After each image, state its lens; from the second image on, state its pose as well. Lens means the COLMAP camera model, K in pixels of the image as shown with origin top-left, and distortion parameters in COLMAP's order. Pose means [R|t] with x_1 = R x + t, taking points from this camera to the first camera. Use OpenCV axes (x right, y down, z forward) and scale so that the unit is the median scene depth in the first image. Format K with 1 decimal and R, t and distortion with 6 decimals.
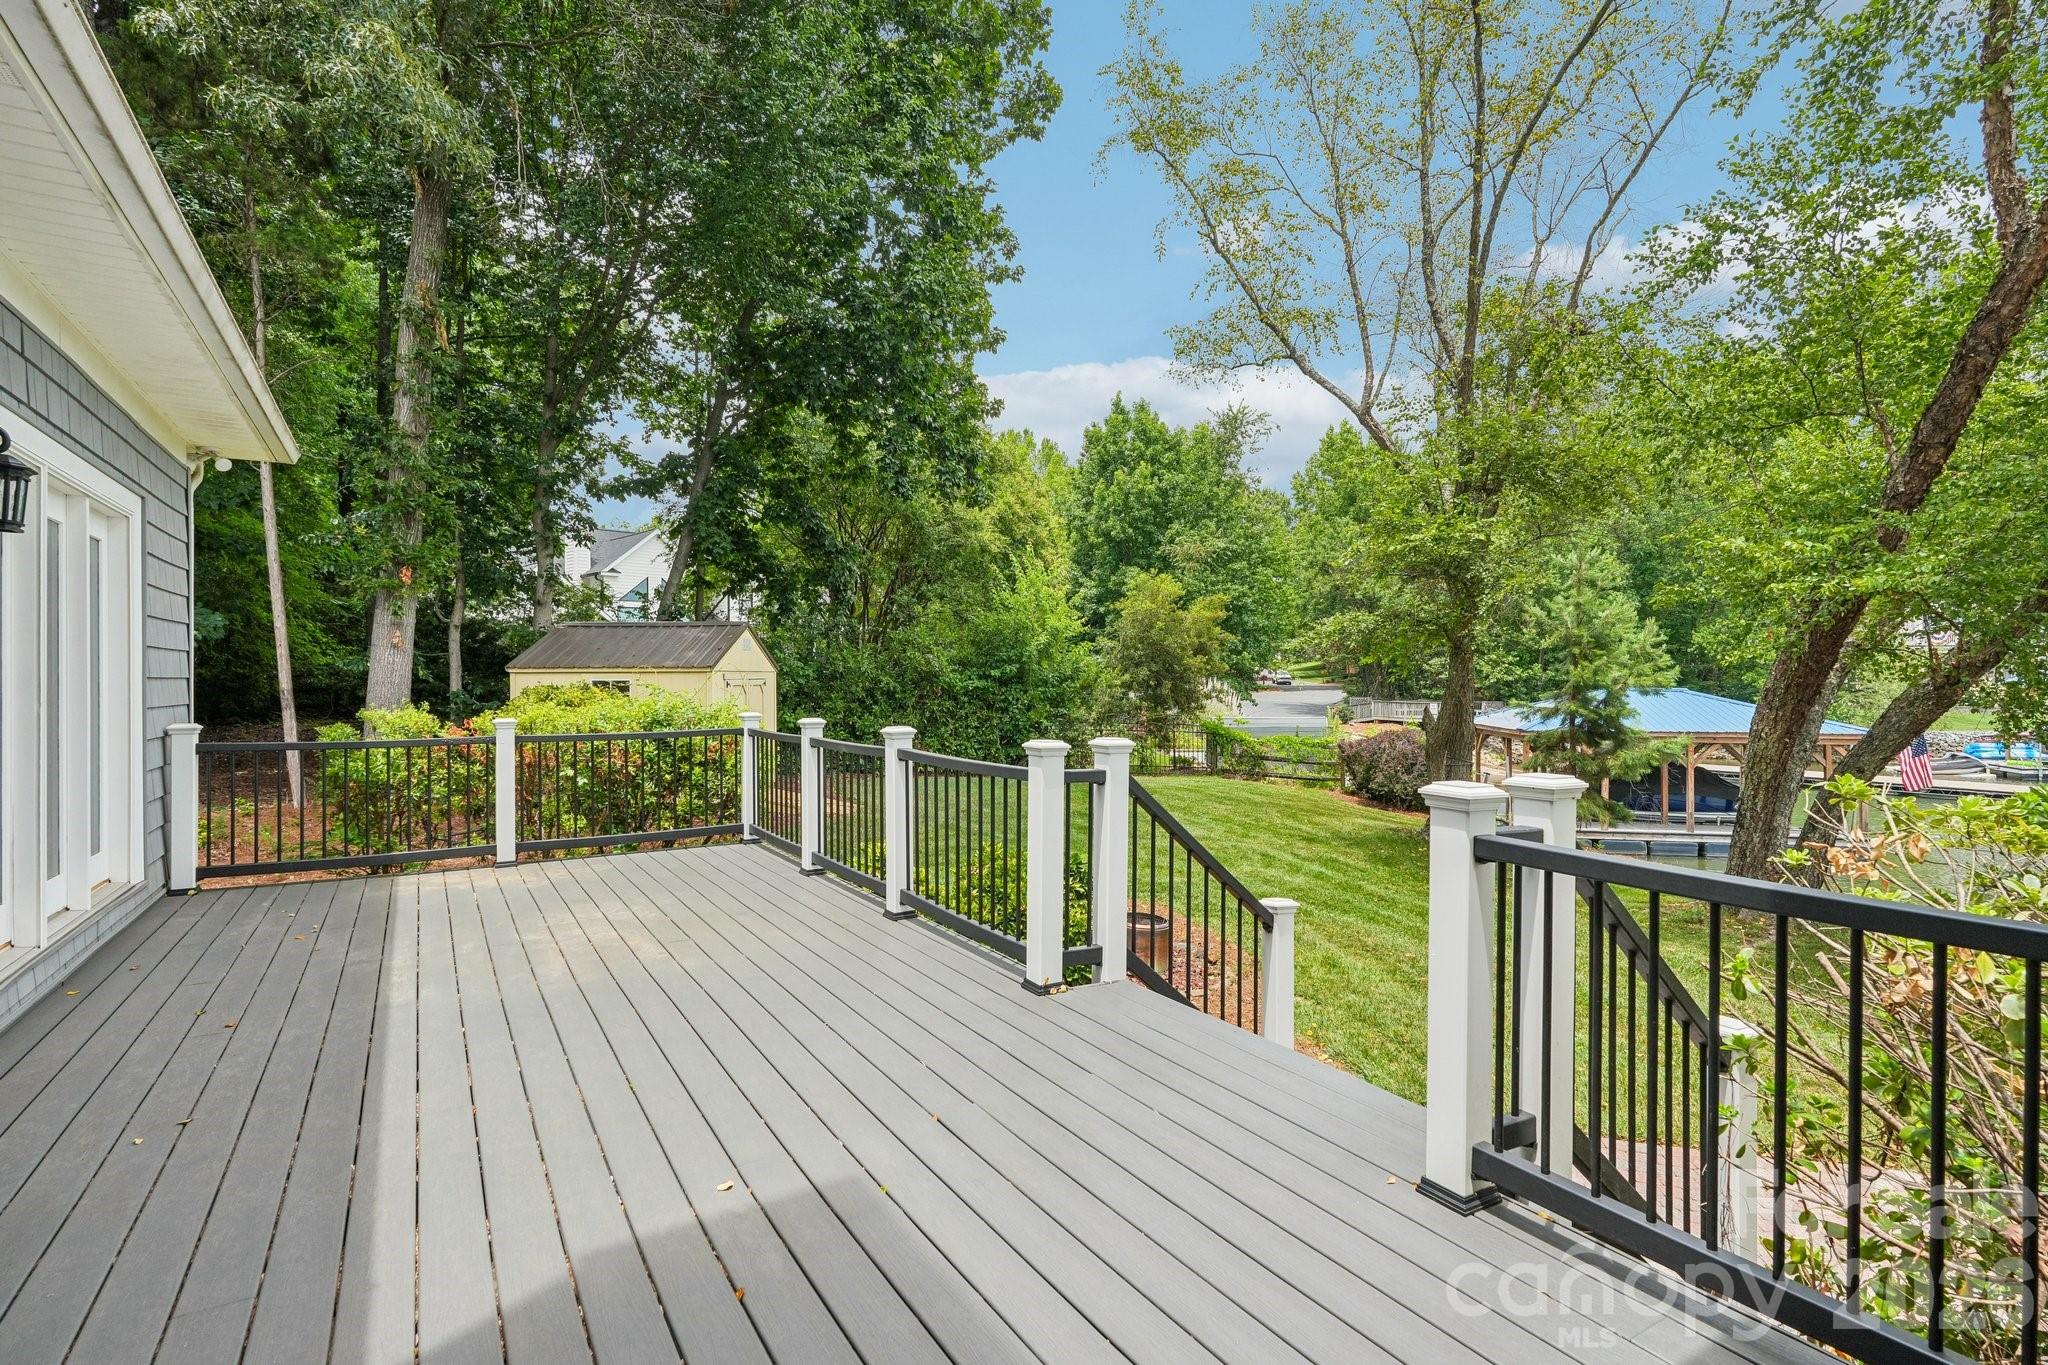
lens RADIAL K [[1005.8, 0, 1017.0], [0, 1005.8, 681.5], [0, 0, 1]] dist [-0.000462, 0.001035]
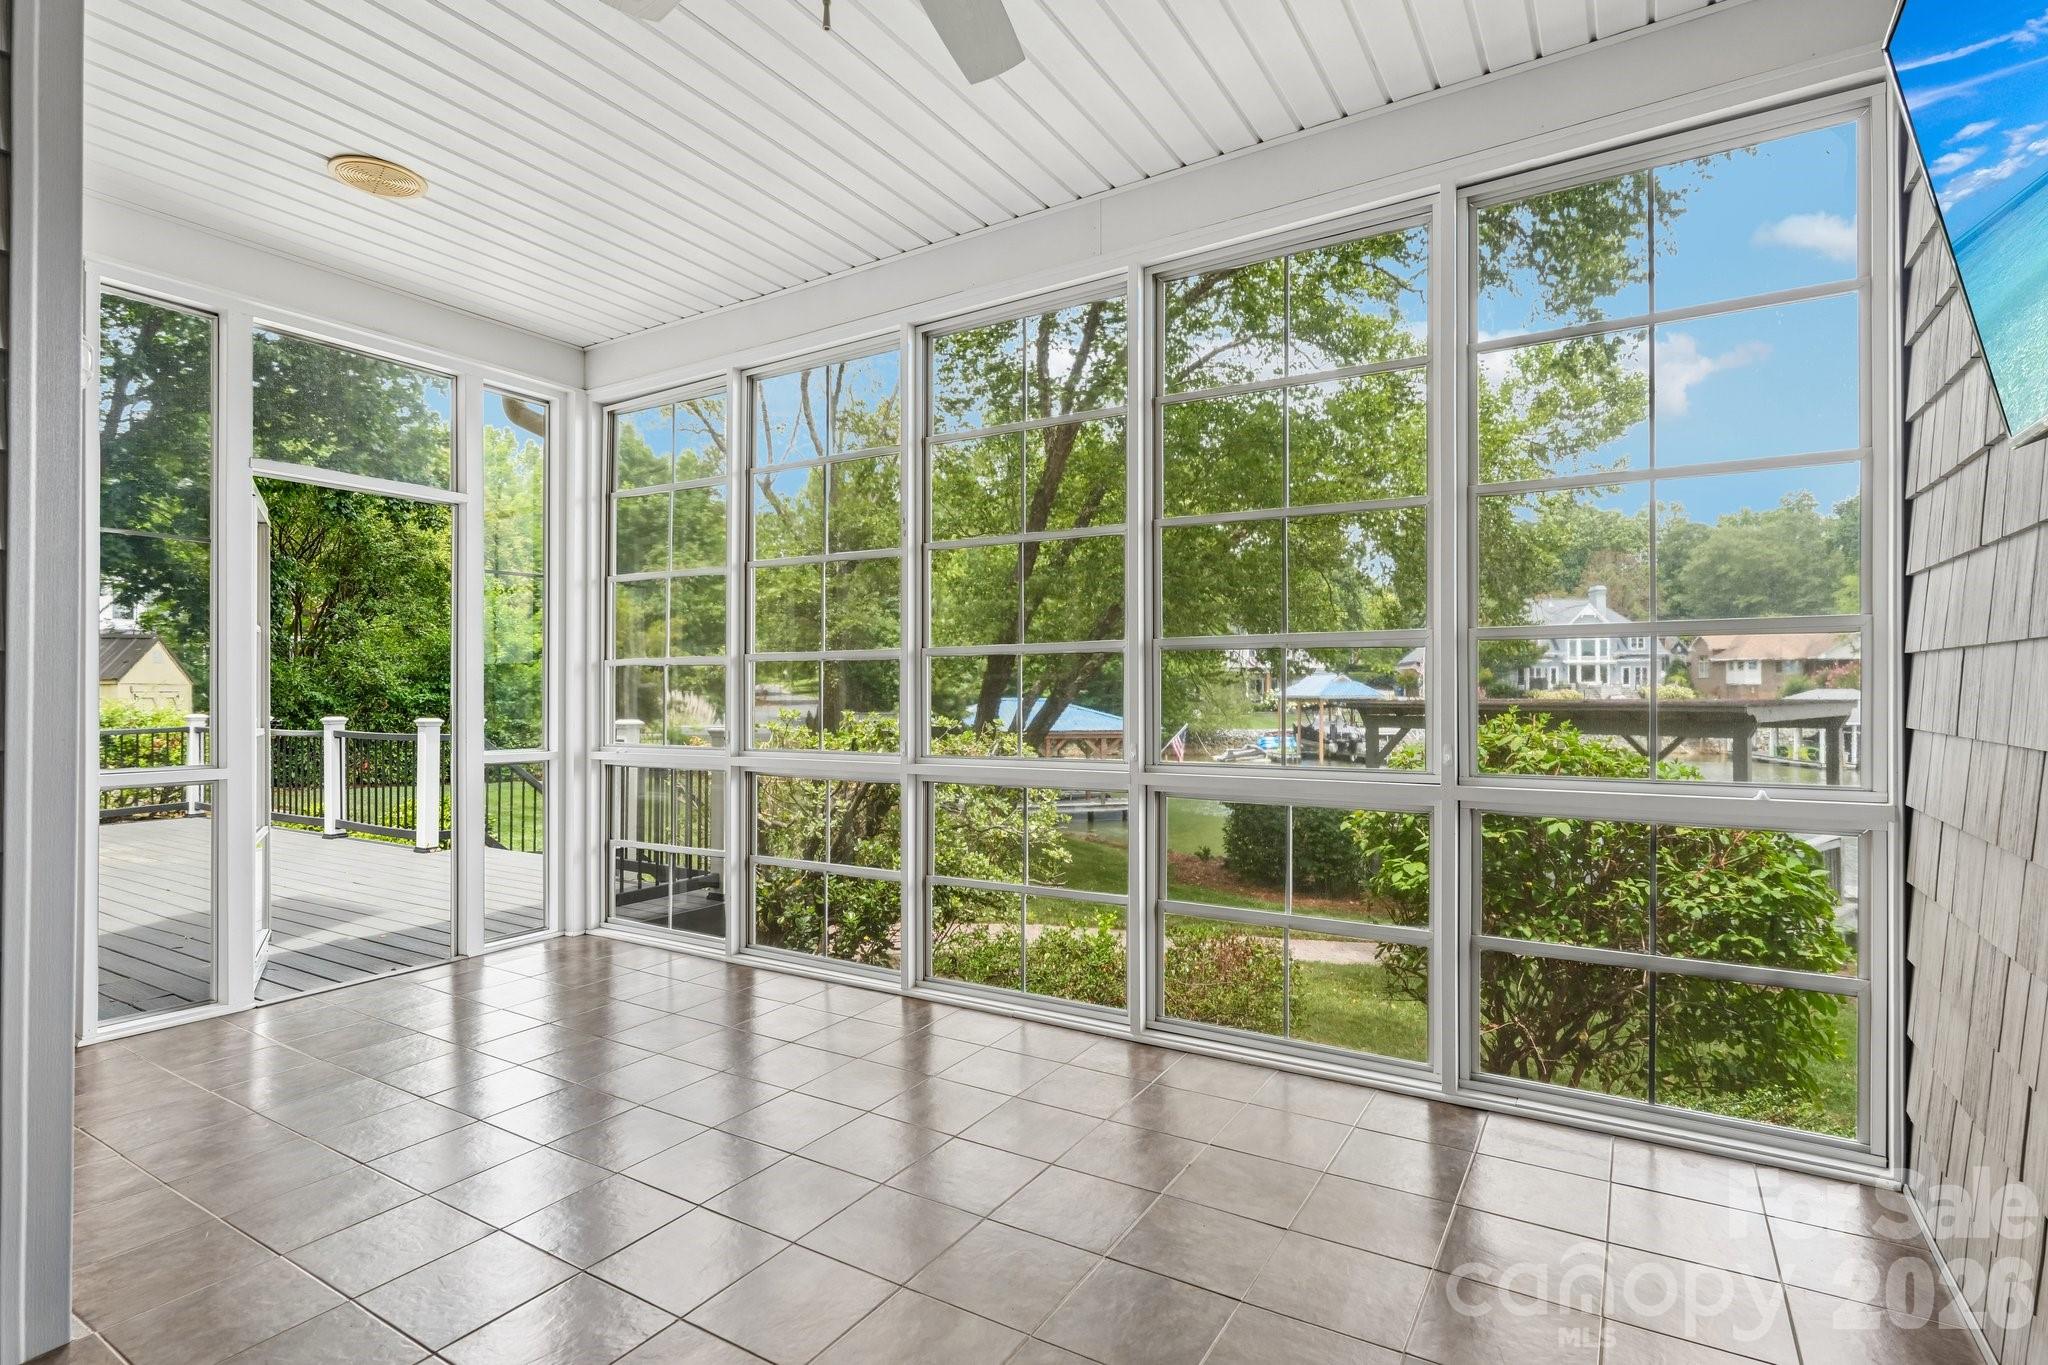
lens RADIAL K [[1005.8, 0, 1011.6], [0, 1005.8, 685.3], [0, 0, 1]] dist [-0.000462, 0.001035]
pose [[0.891344, 0.002079, 0.453323, 0.029169], [0.003379, 0.999931, -0.011229, 0.004316], [-0.453315, 0.011541, 0.891276, -0.227694]]
